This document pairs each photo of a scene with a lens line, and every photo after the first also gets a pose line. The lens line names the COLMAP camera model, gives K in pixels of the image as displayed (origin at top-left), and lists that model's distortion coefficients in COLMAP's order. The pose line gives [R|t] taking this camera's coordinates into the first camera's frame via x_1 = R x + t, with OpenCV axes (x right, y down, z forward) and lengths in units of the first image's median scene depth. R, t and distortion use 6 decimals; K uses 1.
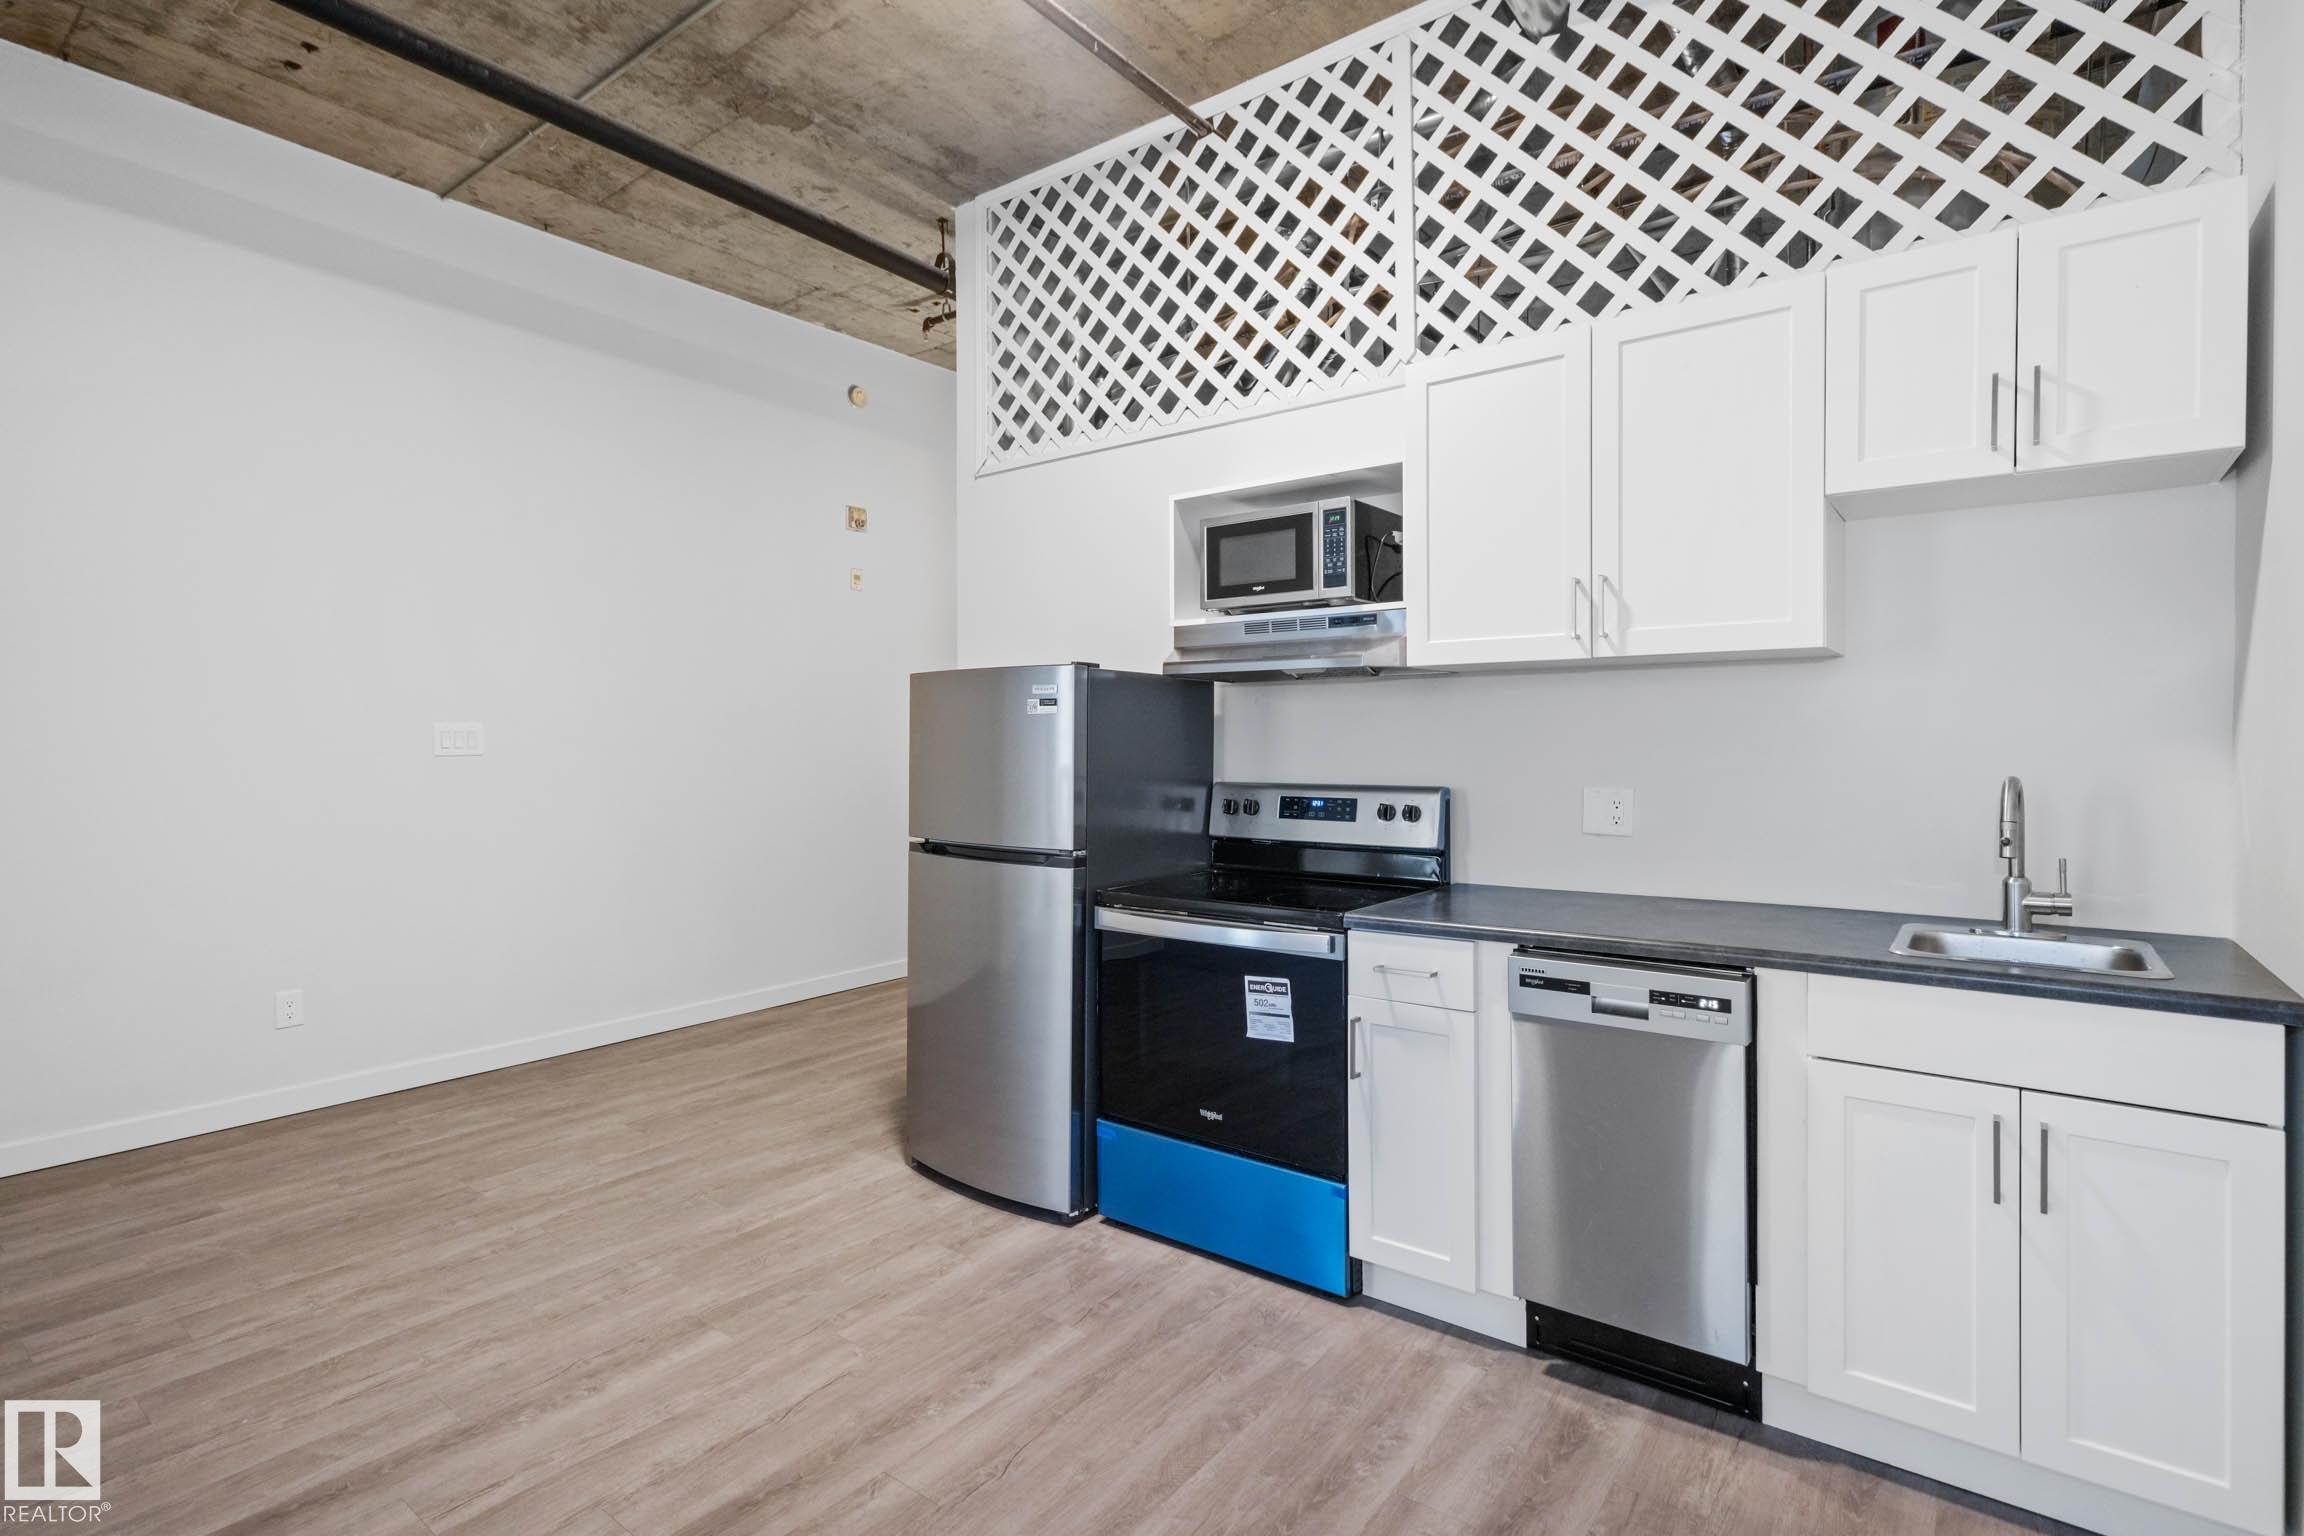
lens RADIAL K [[1101.3, 0, 1163.2], [0, 1101.3, 757.4], [0, 0, 1]] dist [-0.000520, 0.000090]
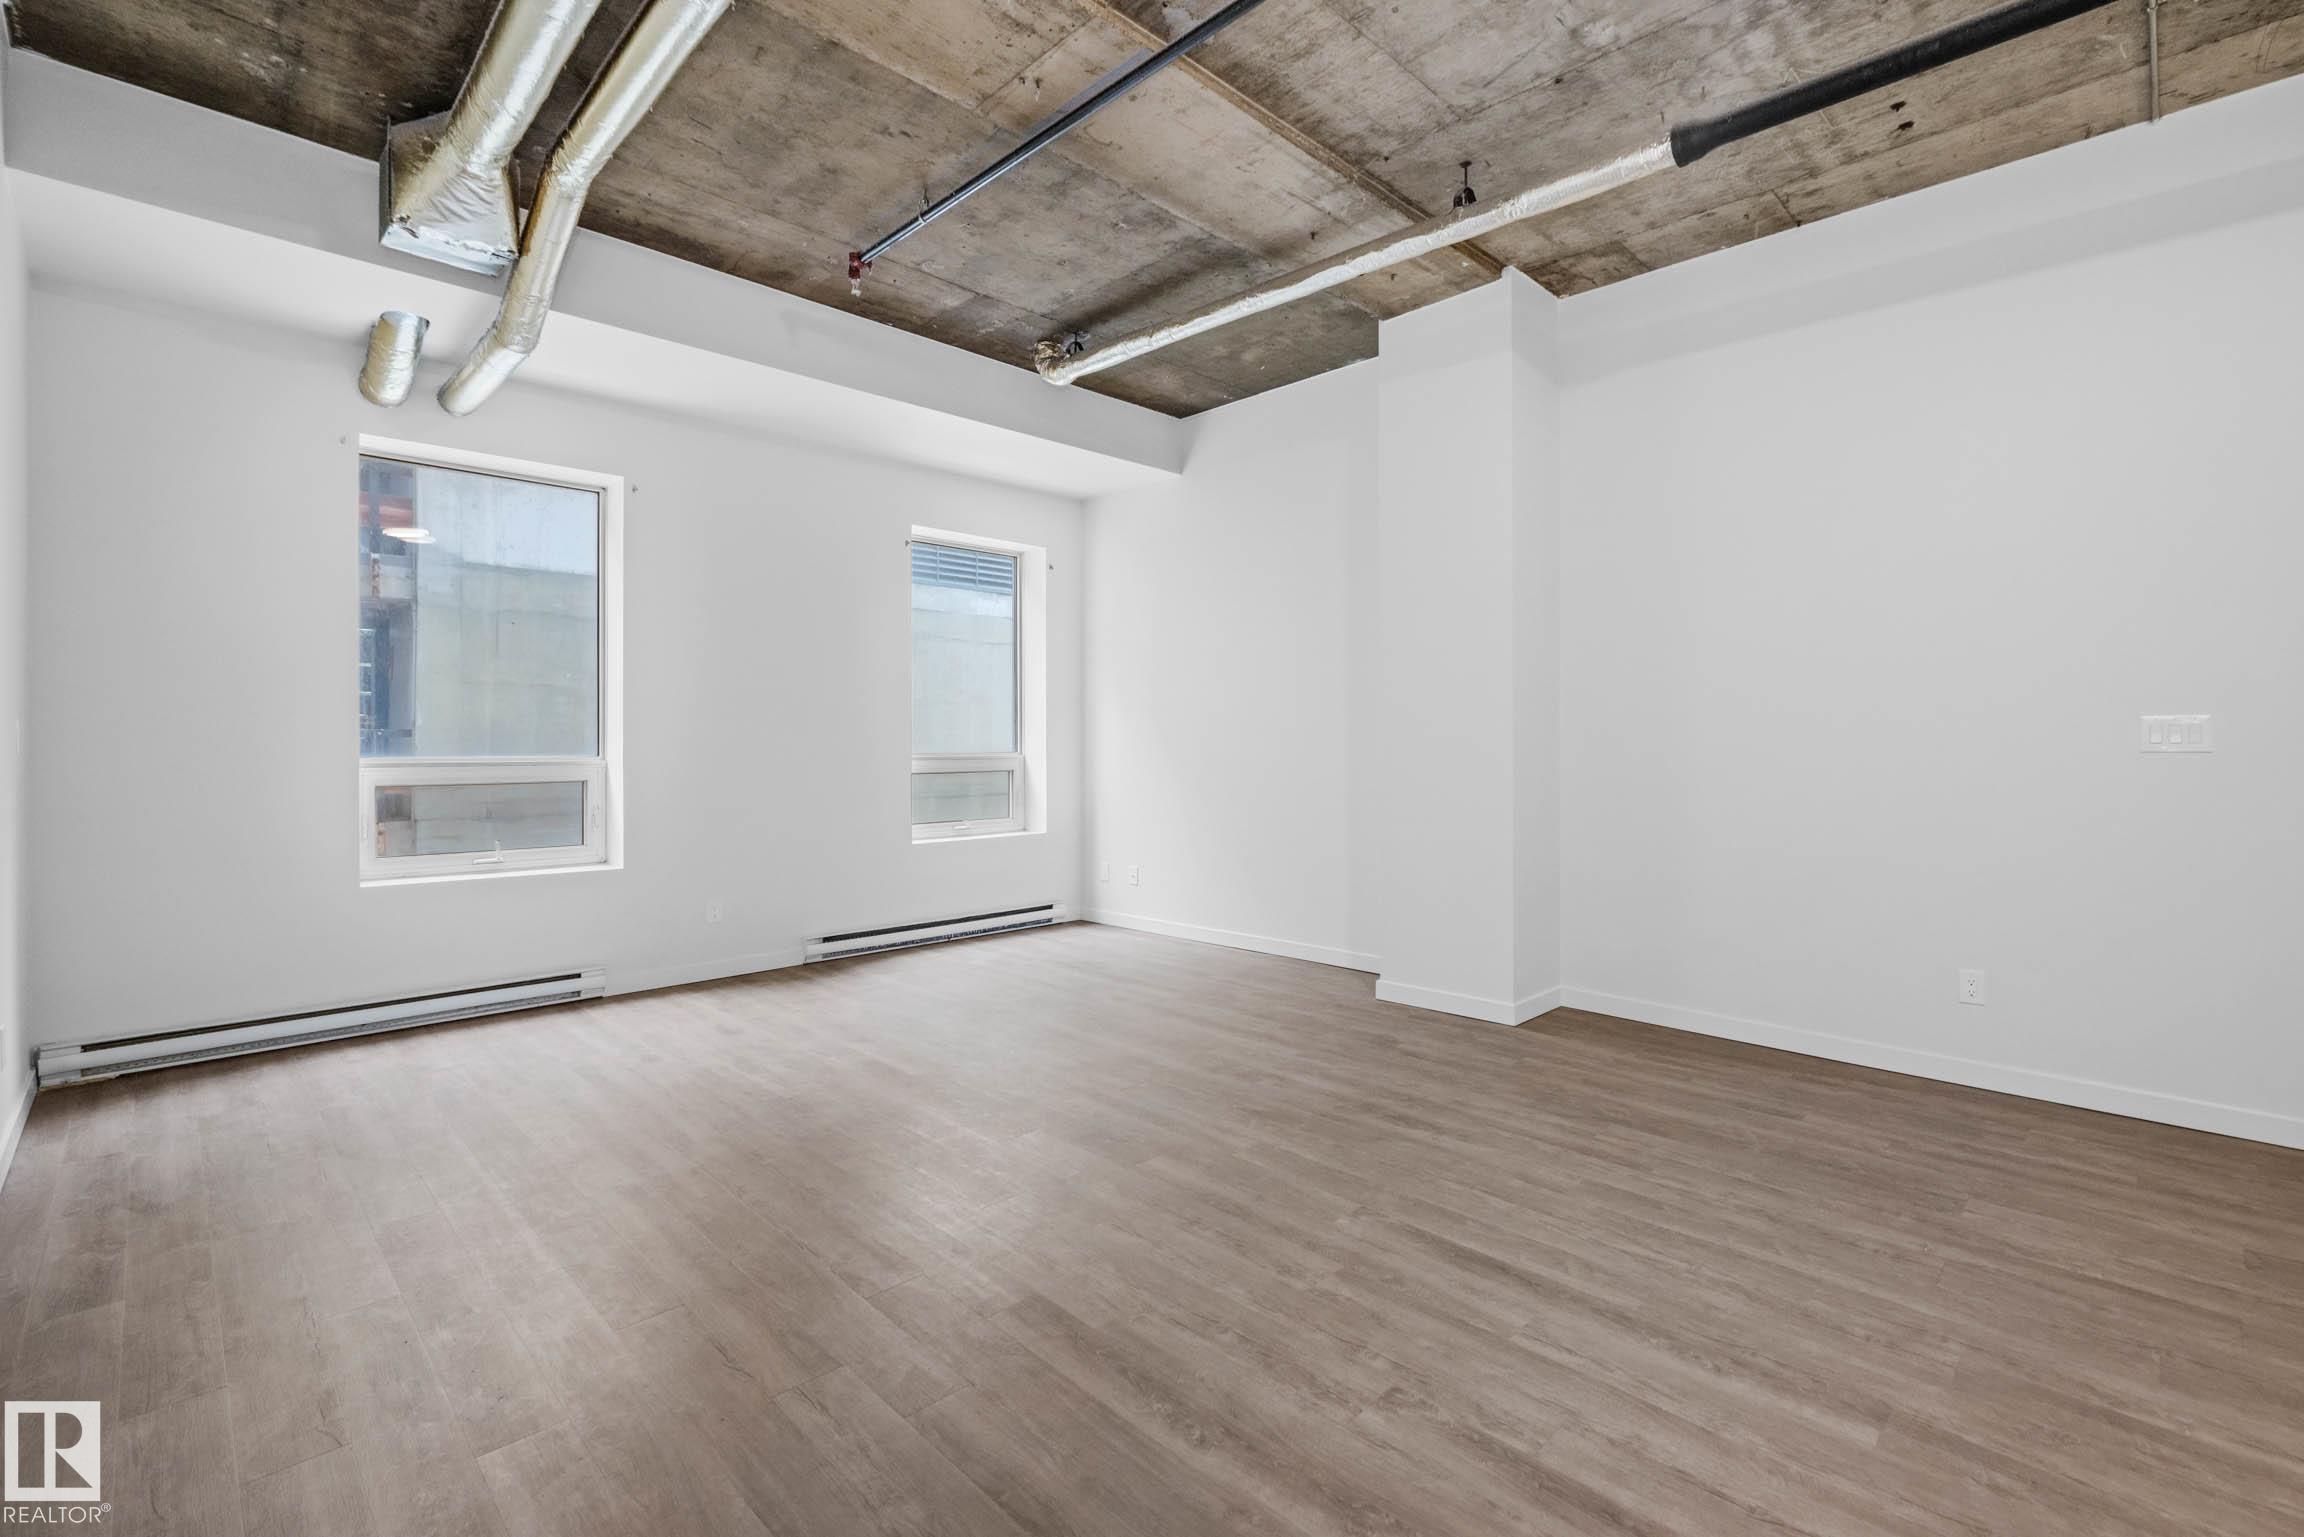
lens RADIAL K [[1001.9, 0, 1163.3], [0, 1001.9, 752.7], [0, 0, 1]] dist [-0.000372, 0.000222]
pose [[-0.133579, 0.016589, -0.990899, 0.325133], [-0.012456, 0.999753, 0.018417, -0.009018], [0.990960, 0.014803, -0.133339, 0.417129]]
